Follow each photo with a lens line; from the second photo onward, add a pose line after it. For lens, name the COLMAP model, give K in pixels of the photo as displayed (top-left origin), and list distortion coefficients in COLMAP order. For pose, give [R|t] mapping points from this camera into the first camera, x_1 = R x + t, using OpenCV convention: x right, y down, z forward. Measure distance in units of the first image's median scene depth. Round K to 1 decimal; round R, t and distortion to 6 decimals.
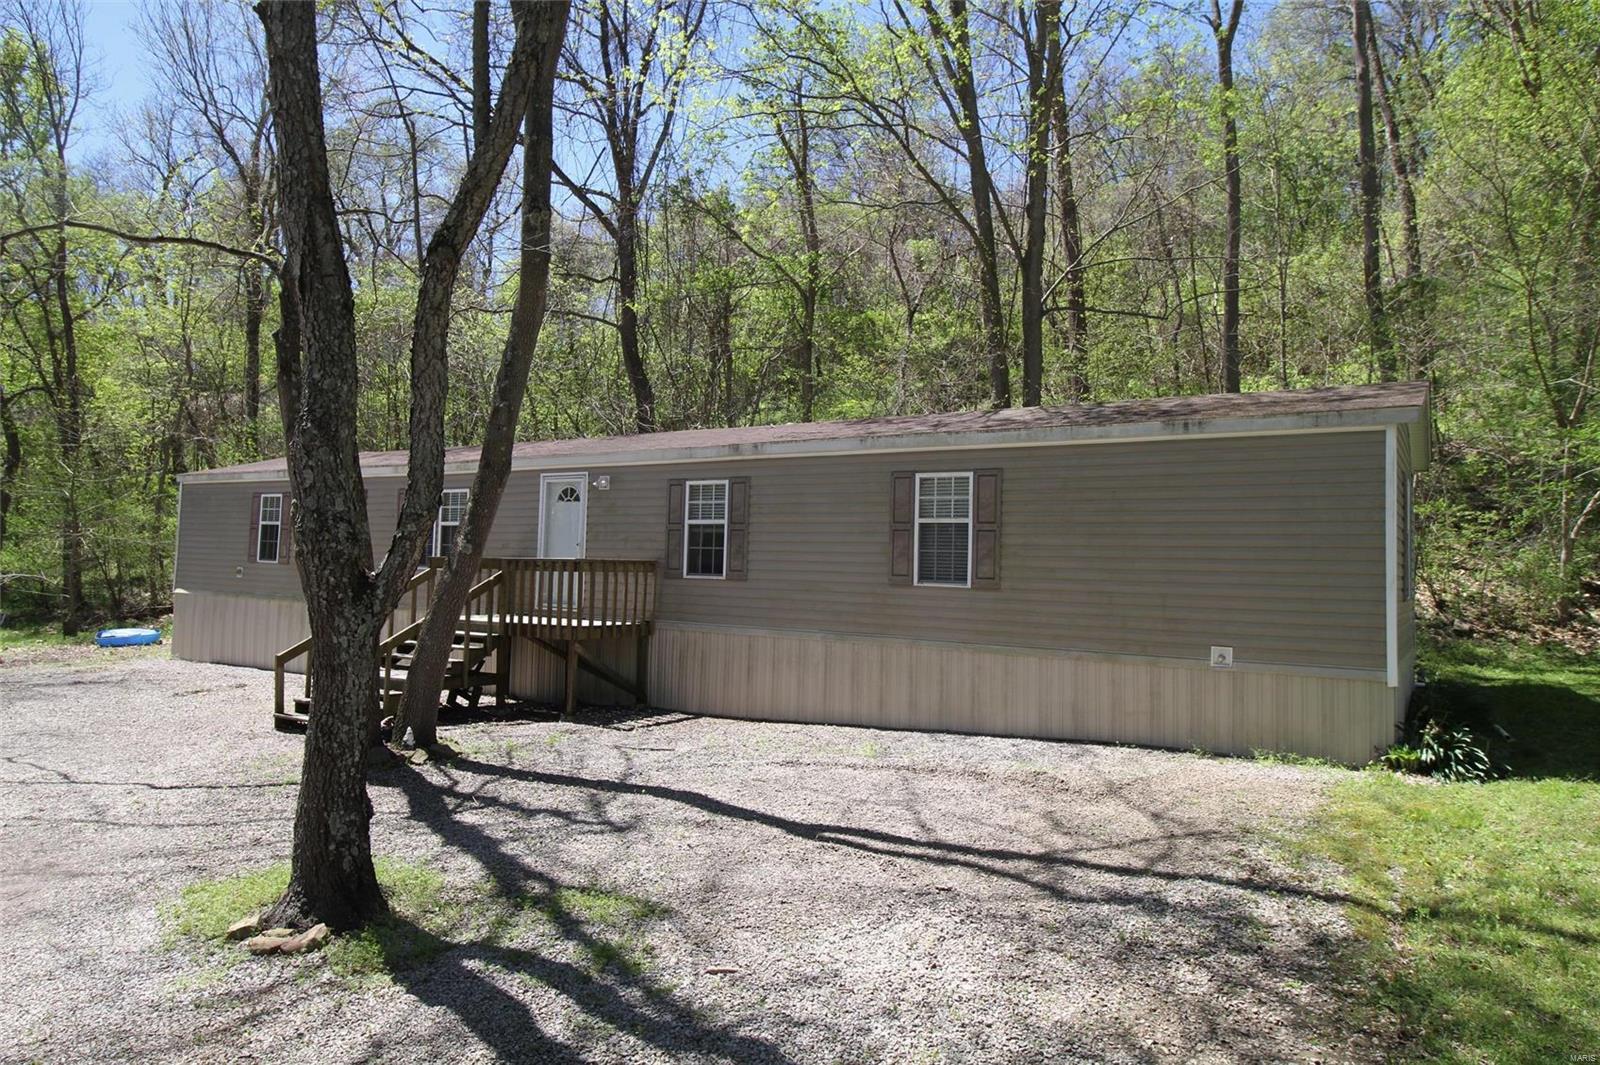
lens RADIAL K [[1061.7, 0, 800.0], [0, 1061.7, 532.5], [0, 0, 1]] dist [0.030376, -0.000027]
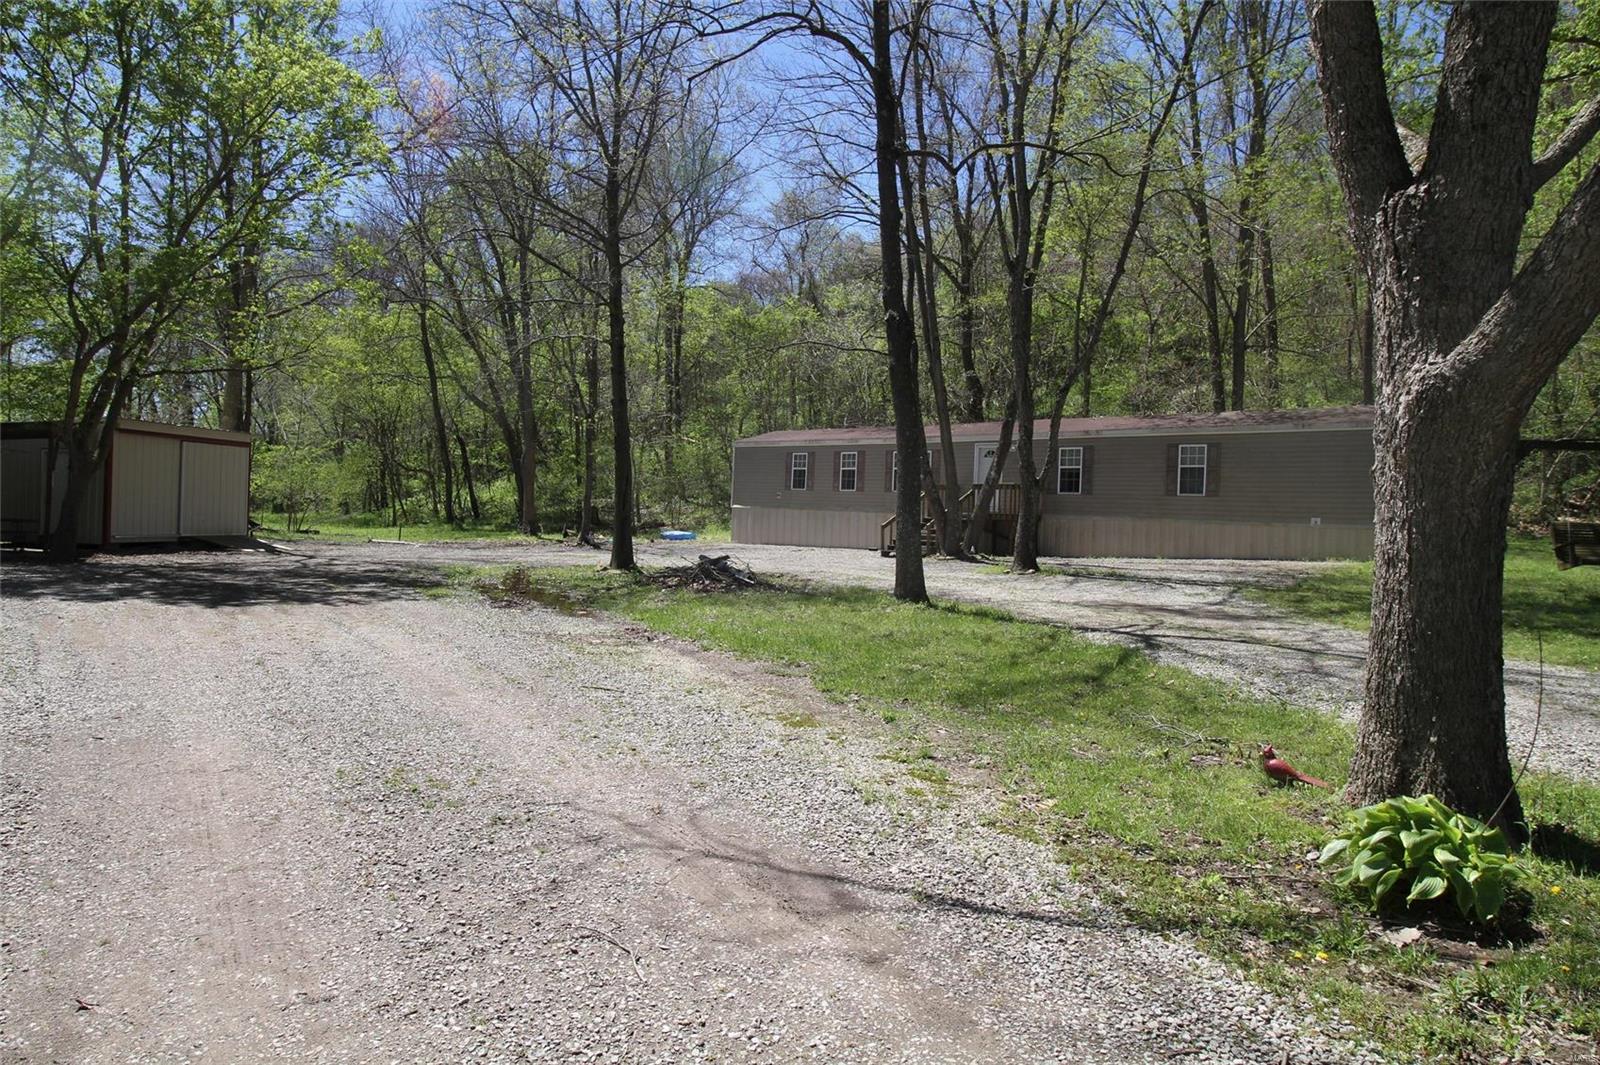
lens RADIAL K [[1061.7, 0, 800.0], [0, 1061.7, 532.5], [0, 0, 1]] dist [0.030376, -0.000027]
pose [[0.983683, 0.018724, -0.178933, -0.232263], [-0.012107, 0.999204, 0.037999, 0.045043], [0.179502, -0.035213, 0.983127, -1.154486]]
